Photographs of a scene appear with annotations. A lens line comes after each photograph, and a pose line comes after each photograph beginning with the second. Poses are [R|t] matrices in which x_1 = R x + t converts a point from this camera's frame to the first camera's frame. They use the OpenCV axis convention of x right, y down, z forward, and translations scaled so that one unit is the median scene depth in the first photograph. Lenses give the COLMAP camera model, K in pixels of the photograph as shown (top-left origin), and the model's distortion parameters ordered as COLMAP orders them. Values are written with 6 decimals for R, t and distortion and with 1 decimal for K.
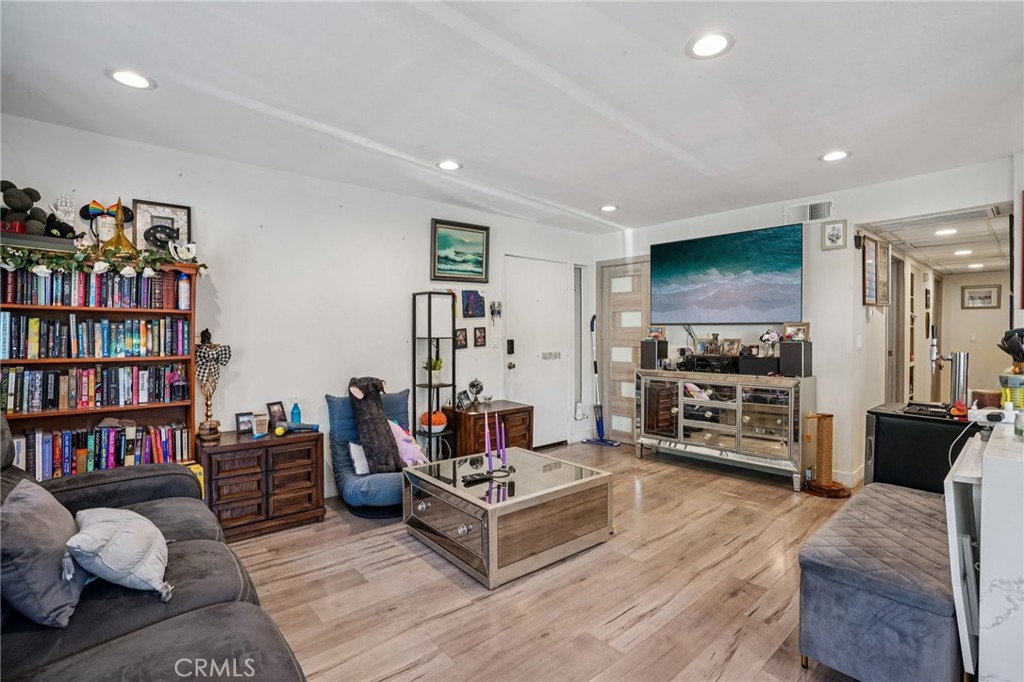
lens RADIAL K [[475.4, 0, 513.1], [0, 475.4, 333.7], [0, 0, 1]] dist [-0.067262, 0.023300]
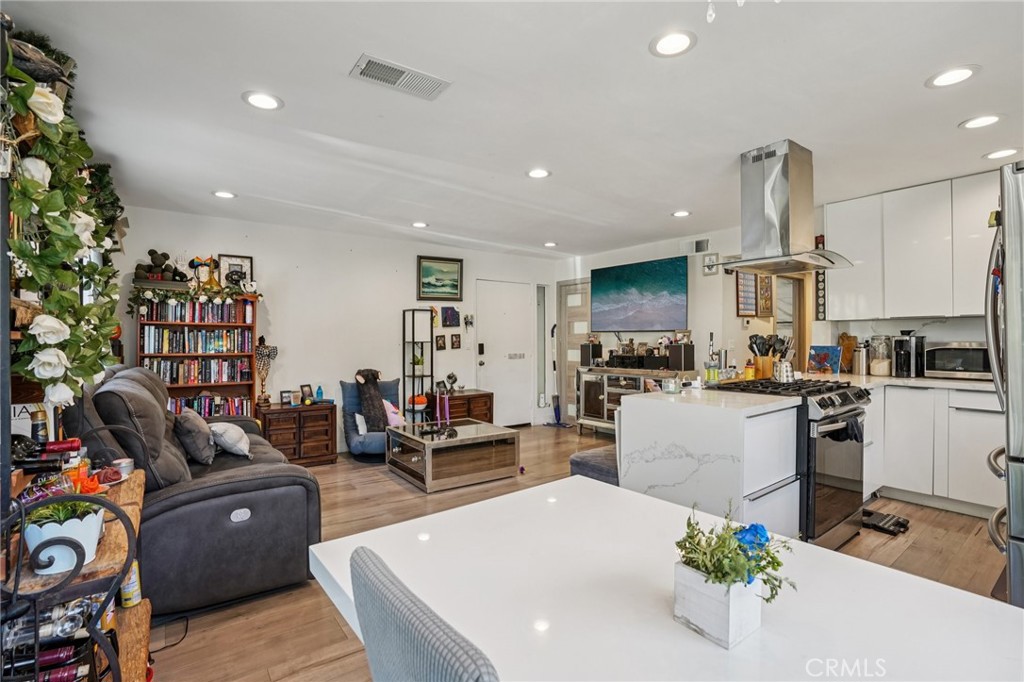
lens RADIAL K [[475.4, 0, 513.1], [0, 475.4, 333.7], [0, 0, 1]] dist [-0.067262, 0.023300]
pose [[0.997451, -0.002241, -0.071317, 0.248122], [0.001302, 0.999912, -0.013215, 0.003983], [0.071340, 0.013088, 0.997366, -0.431887]]
